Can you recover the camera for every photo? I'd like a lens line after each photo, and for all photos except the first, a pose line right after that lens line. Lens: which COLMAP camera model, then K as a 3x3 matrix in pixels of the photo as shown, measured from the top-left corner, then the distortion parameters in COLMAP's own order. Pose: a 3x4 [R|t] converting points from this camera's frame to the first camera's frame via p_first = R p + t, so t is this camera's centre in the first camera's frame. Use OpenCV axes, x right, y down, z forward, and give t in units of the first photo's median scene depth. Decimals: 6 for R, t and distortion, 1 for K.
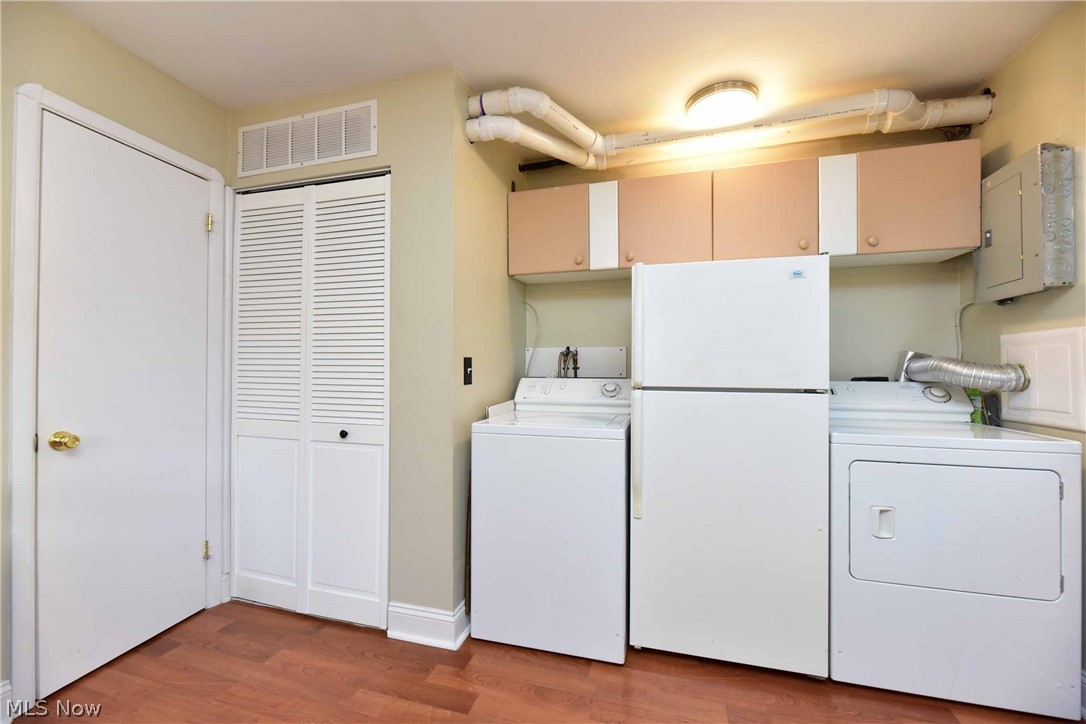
lens RADIAL K [[434.0, 0, 547.8], [0, 434.0, 366.0], [0, 0, 1]] dist [-0.001894, -0.000197]
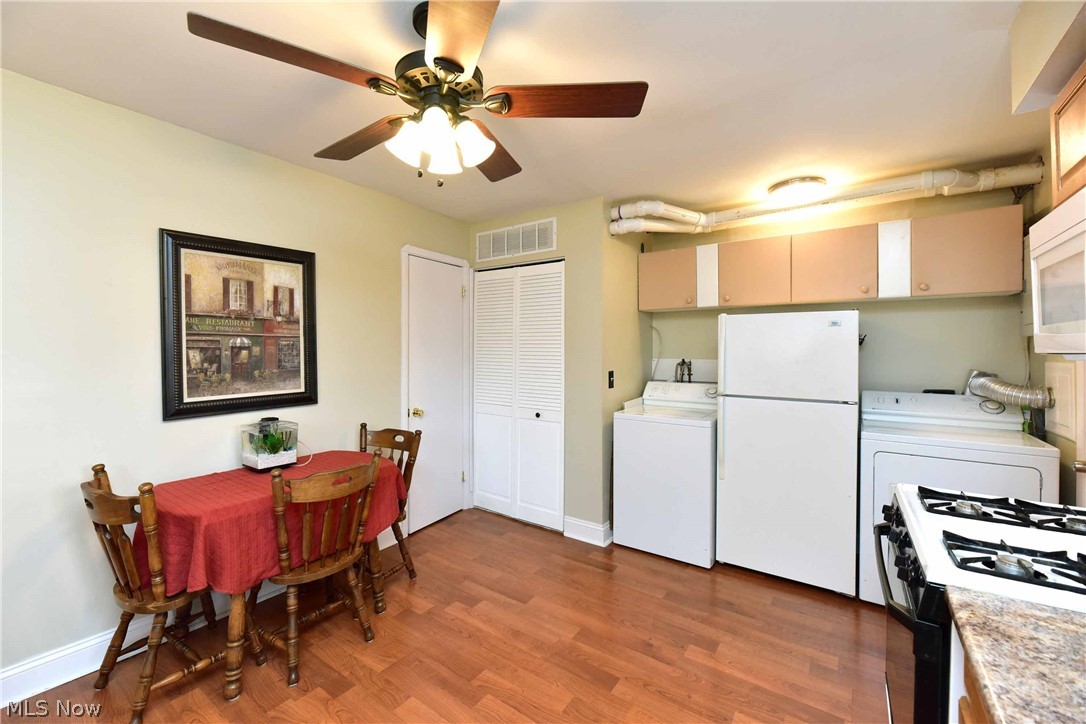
lens RADIAL K [[443.8, 0, 527.3], [0, 443.8, 355.2], [0, 0, 1]] dist [-0.001341, -0.000237]
pose [[0.935688, 0.002253, -0.352822, 0.106055], [0.003994, 0.999848, 0.016975, -0.110263], [0.352807, -0.017292, 0.935536, -0.652655]]
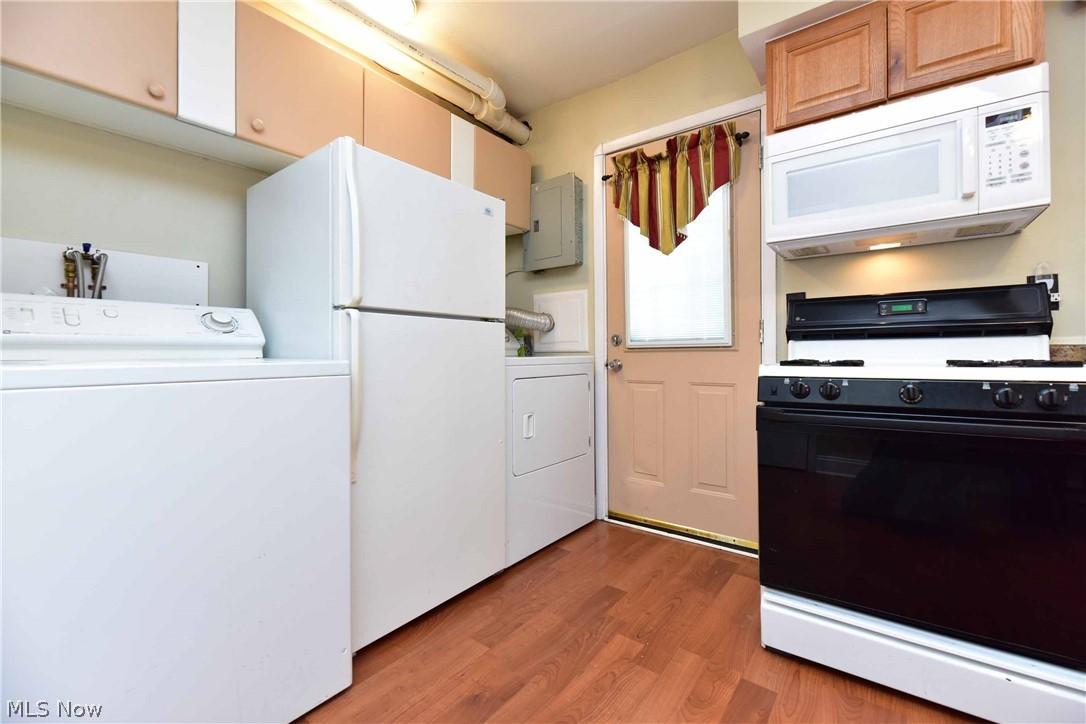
lens RADIAL K [[458.8, 0, 550.1], [0, 458.8, 355.8], [0, 0, 1]] dist [-0.001741, -0.000891]
pose [[0.358532, -0.006731, 0.933493, -0.364132], [-0.002555, 0.999963, 0.008191, 0.115420], [-0.933514, -0.005322, 0.358502, 0.365823]]
